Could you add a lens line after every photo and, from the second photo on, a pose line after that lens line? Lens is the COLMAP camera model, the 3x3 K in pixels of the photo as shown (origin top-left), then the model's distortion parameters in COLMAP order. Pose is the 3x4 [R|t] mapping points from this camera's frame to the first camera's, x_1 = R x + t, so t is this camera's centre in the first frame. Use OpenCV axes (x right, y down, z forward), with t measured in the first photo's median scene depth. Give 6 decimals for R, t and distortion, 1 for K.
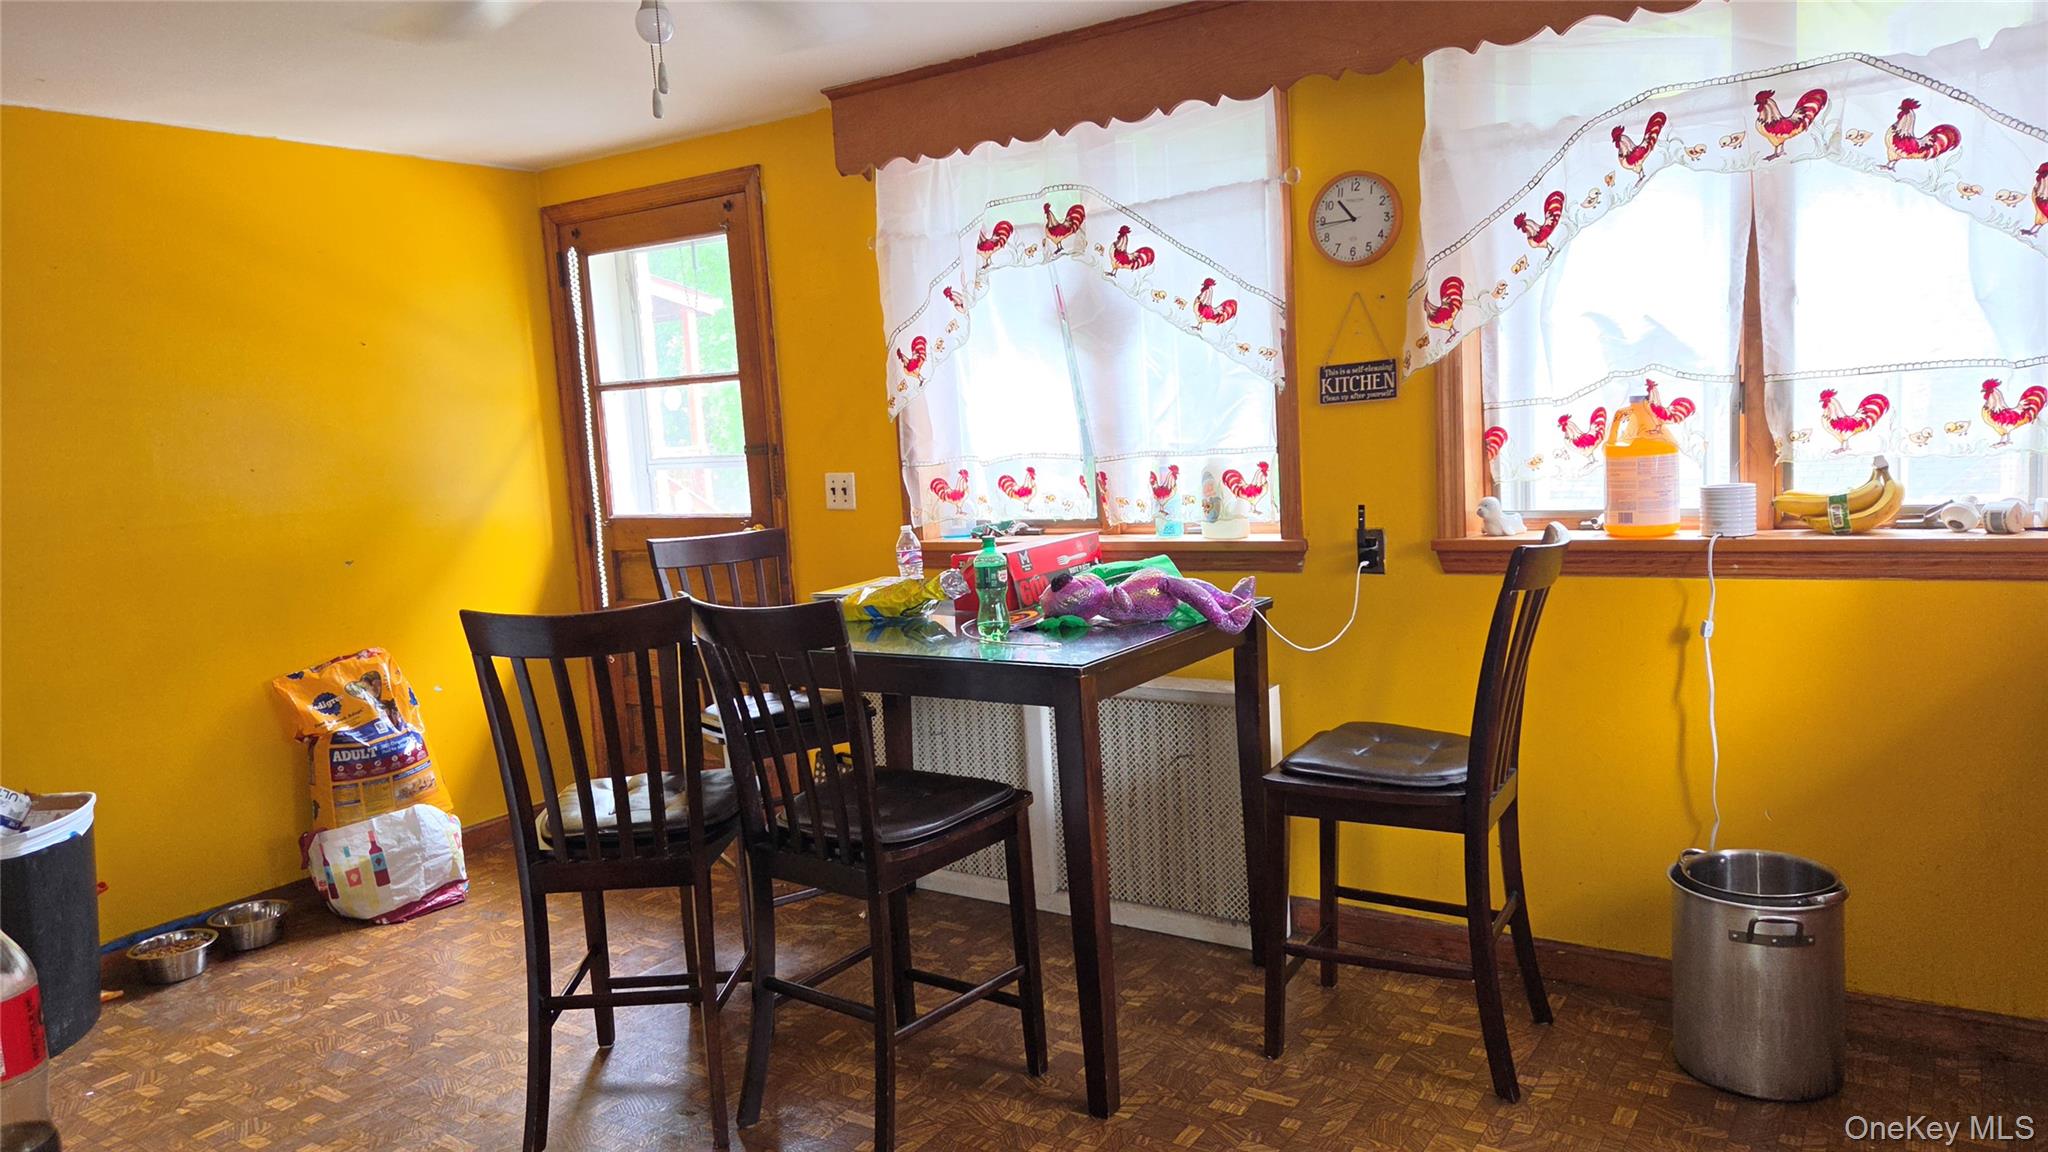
lens RADIAL K [[1353.0, 0, 1020.6], [0, 1353.0, 564.8], [0, 0, 1]] dist [0.086859, -0.077145]
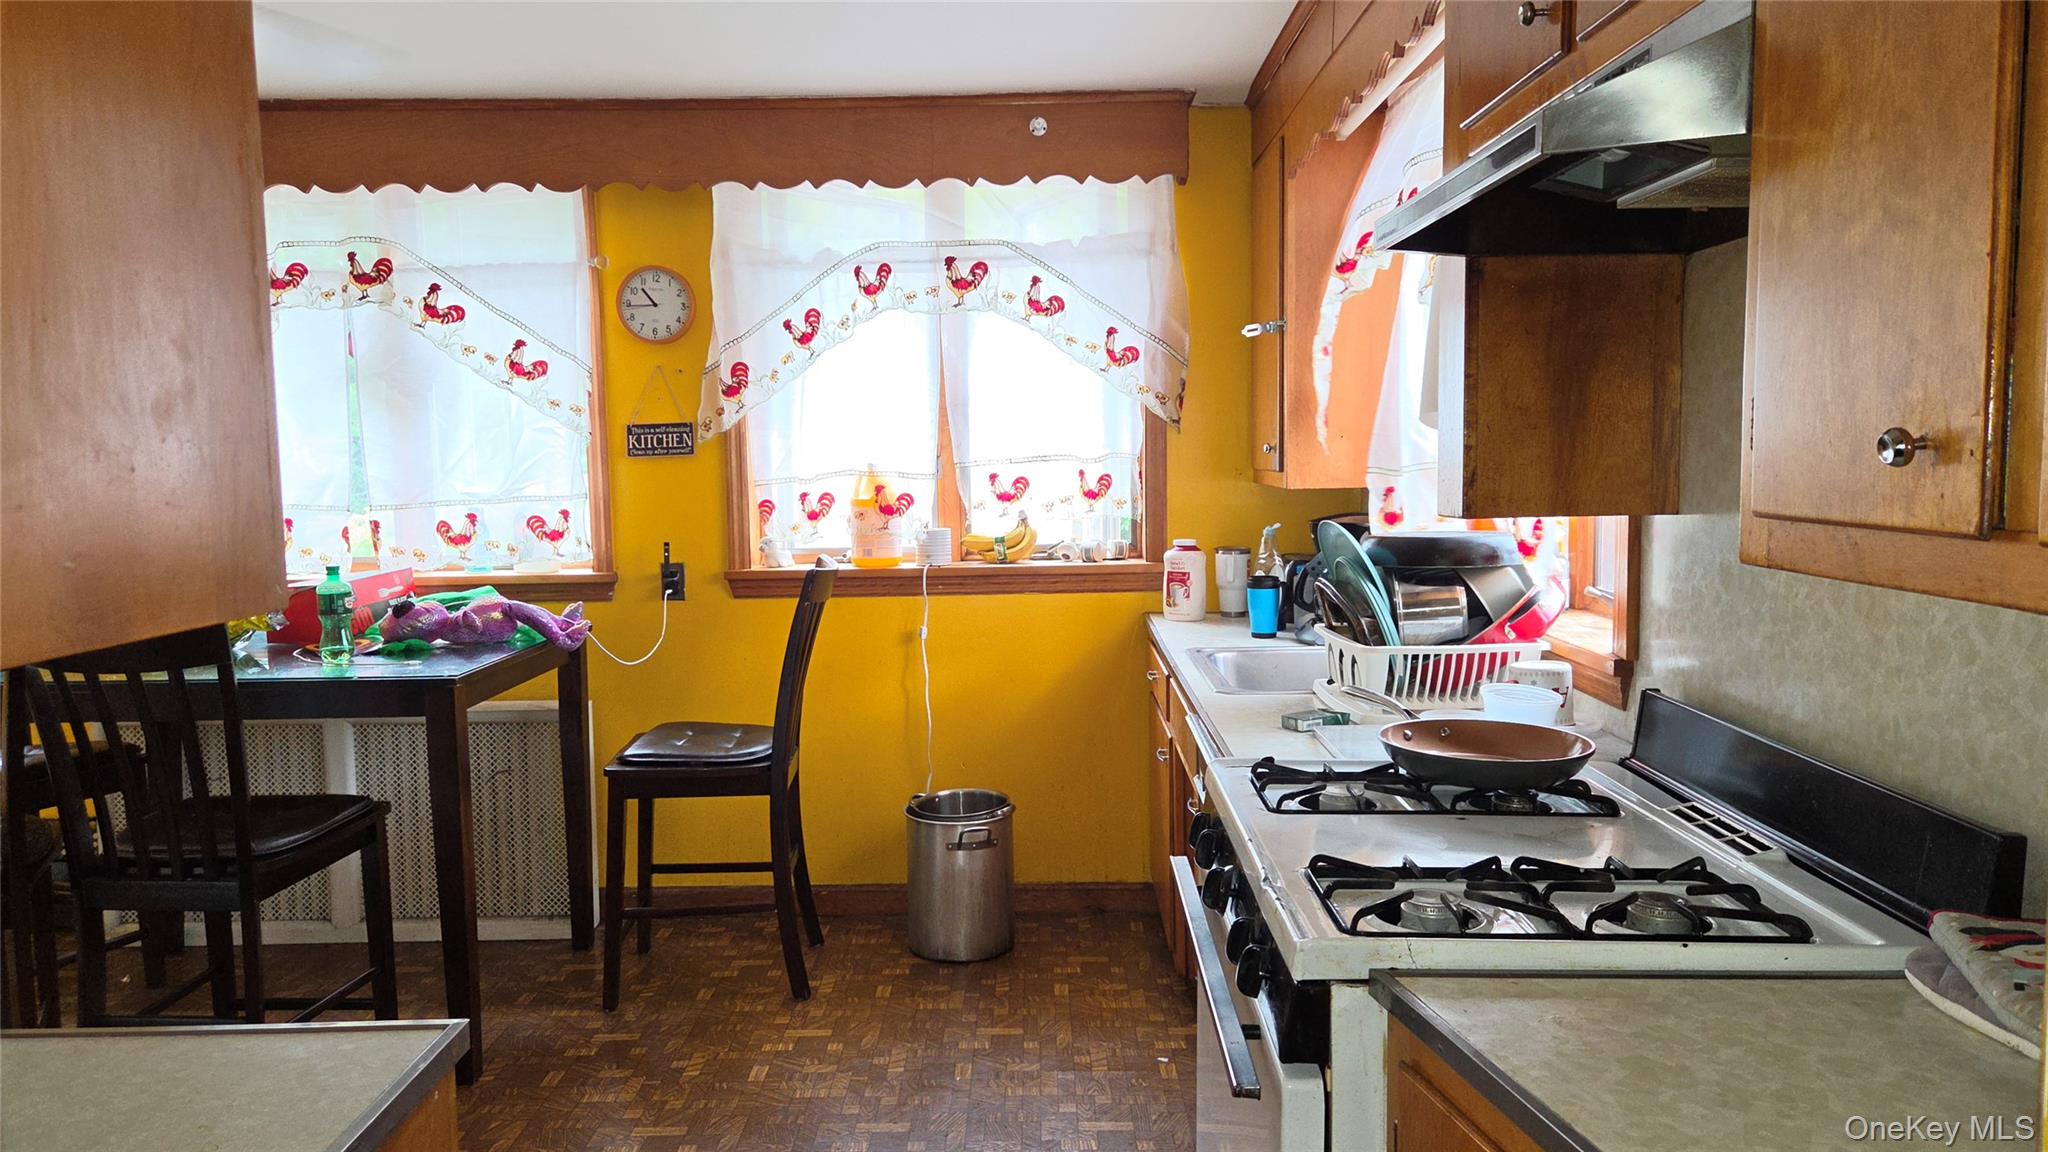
lens RADIAL K [[1391.5, 0, 1028.5], [0, 1391.5, 551.5], [0, 0, 1]] dist [0.127309, -0.091121]
pose [[0.827920, 0.006136, 0.560813, -0.192735], [0.026195, 0.998426, -0.049595, 0.036308], [-0.560234, 0.055751, 0.826456, -0.212965]]
